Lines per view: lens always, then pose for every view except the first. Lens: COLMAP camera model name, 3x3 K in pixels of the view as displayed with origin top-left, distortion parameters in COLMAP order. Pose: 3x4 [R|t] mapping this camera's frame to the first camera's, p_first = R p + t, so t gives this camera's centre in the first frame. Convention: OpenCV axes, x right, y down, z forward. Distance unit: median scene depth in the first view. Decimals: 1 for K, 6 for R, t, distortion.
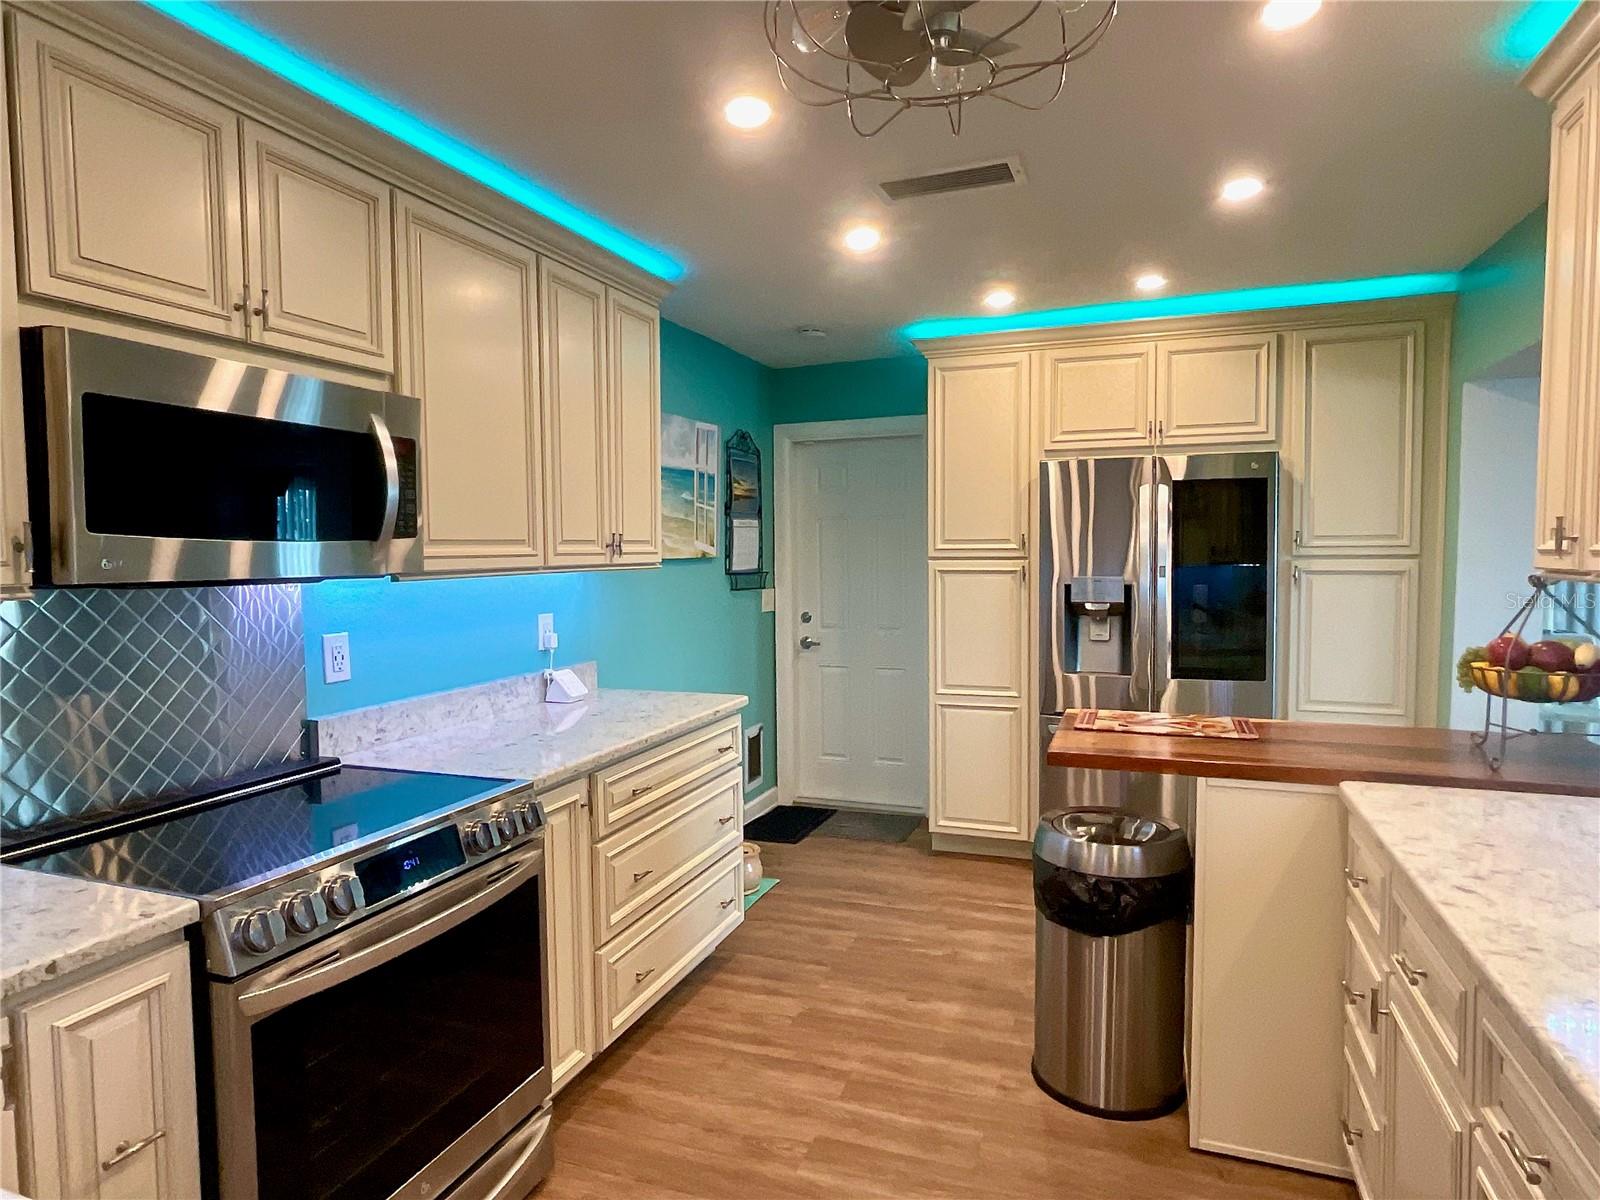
lens RADIAL K [[927.6, 0, 801.3], [0, 927.6, 600.0], [0, 0, 1]] dist [-0.013583, 0.006399]
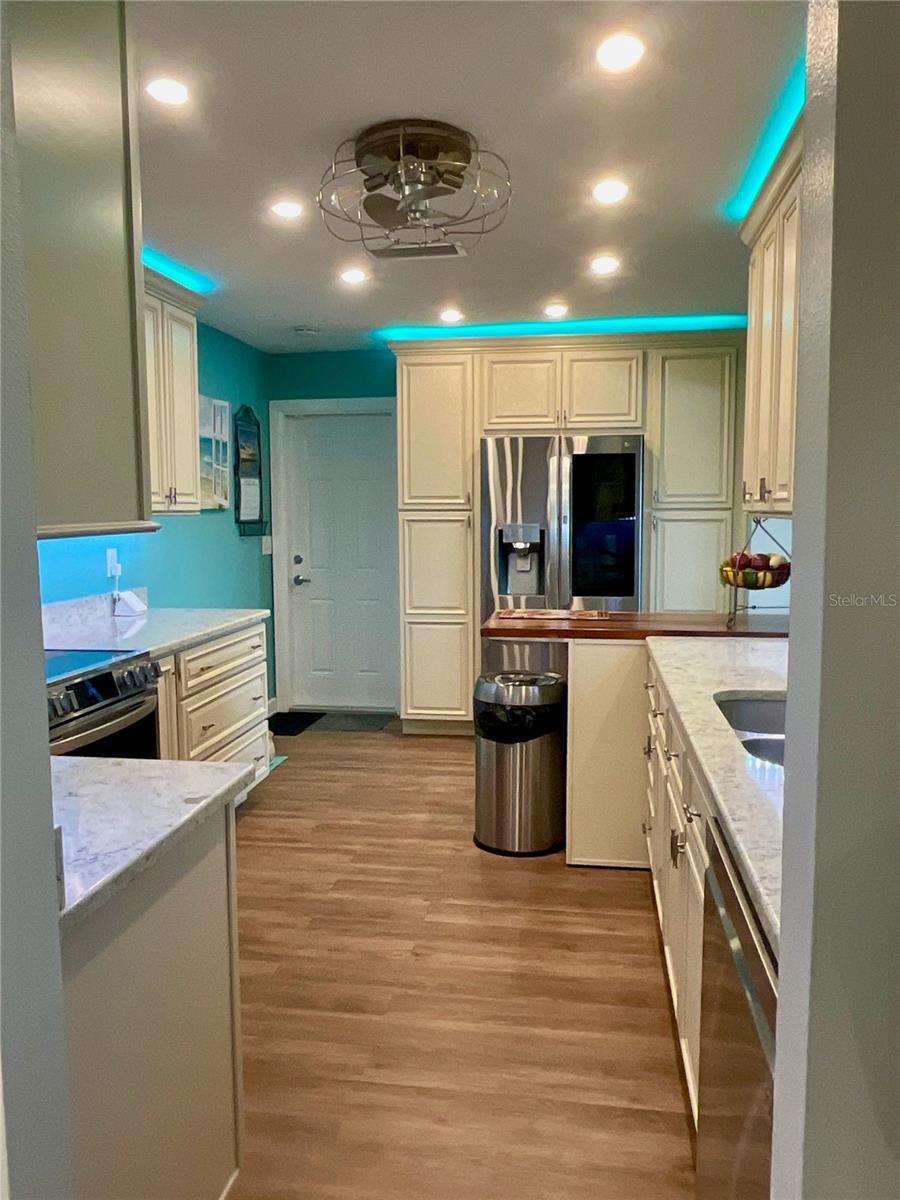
lens RADIAL K [[901.9, 0, 452.6], [0, 901.9, 606.0], [0, 0, 1]] dist [0.008310, -0.033587]
pose [[0.978120, -0.017091, 0.207340, -0.076574], [0.006443, 0.998630, 0.051926, 0.034647], [-0.207943, -0.049454, 0.976890, -0.376105]]
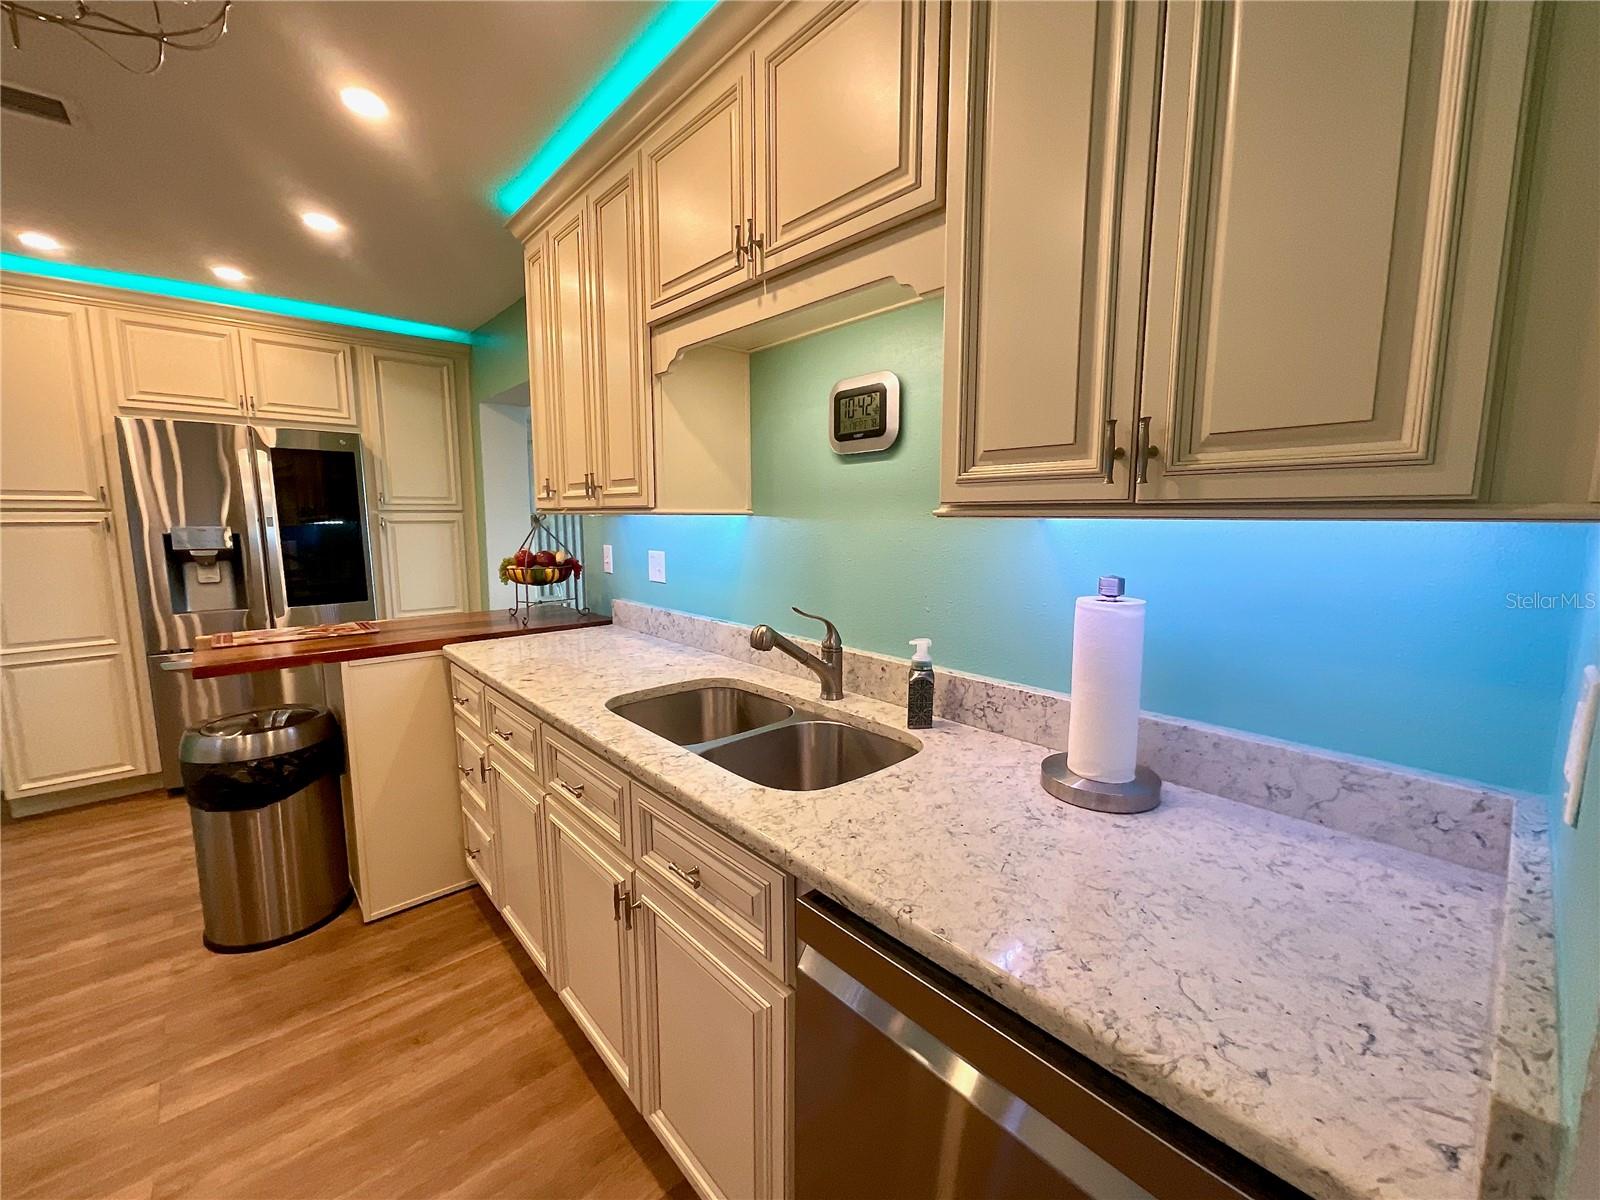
lens RADIAL K [[648.2, 0, 795.7], [0, 648.2, 601.6], [0, 0, 1]] dist [0.002249, -0.000460]
pose [[0.468172, -0.104058, 0.877489, -0.063665], [0.043119, 0.994549, 0.094934, 0.028875], [-0.882585, -0.006608, 0.470107, -0.031172]]
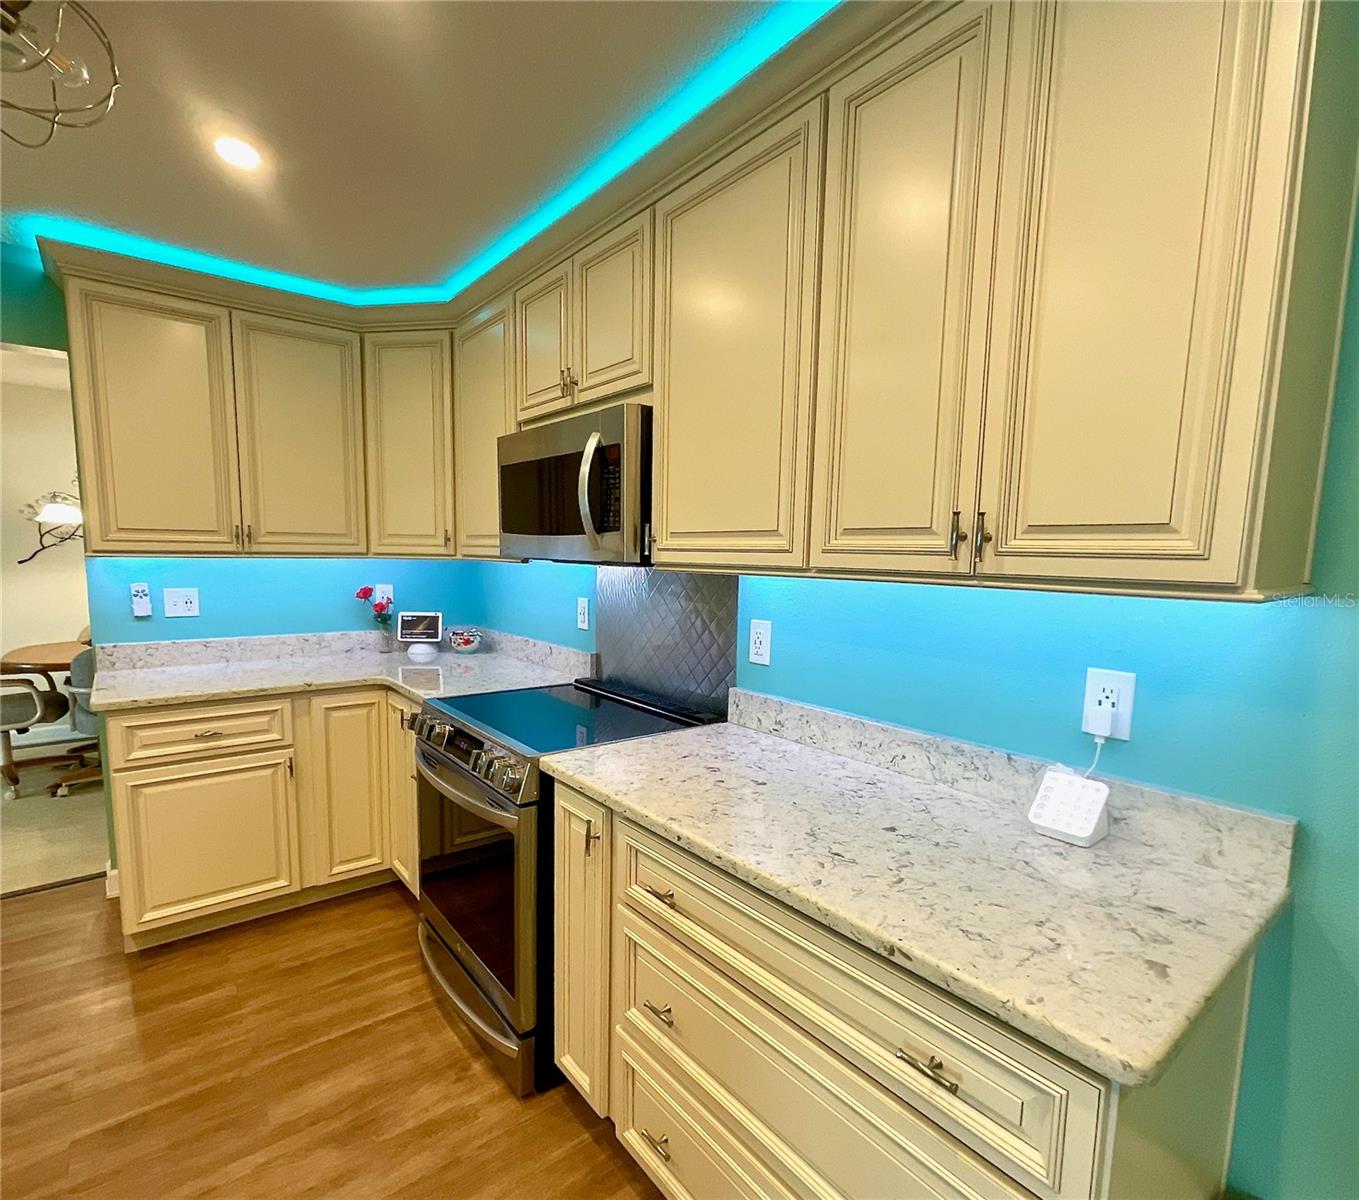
lens RADIAL K [[676.7, 0, 664.7], [0, 676.7, 636.4], [0, 0, 1]] dist [-0.007320, -0.000423]
pose [[-0.516028, 0.105619, -0.850035, 0.196029], [-0.061077, 0.985306, 0.159505, -0.053887], [0.854392, 0.134226, -0.501994, 1.051612]]
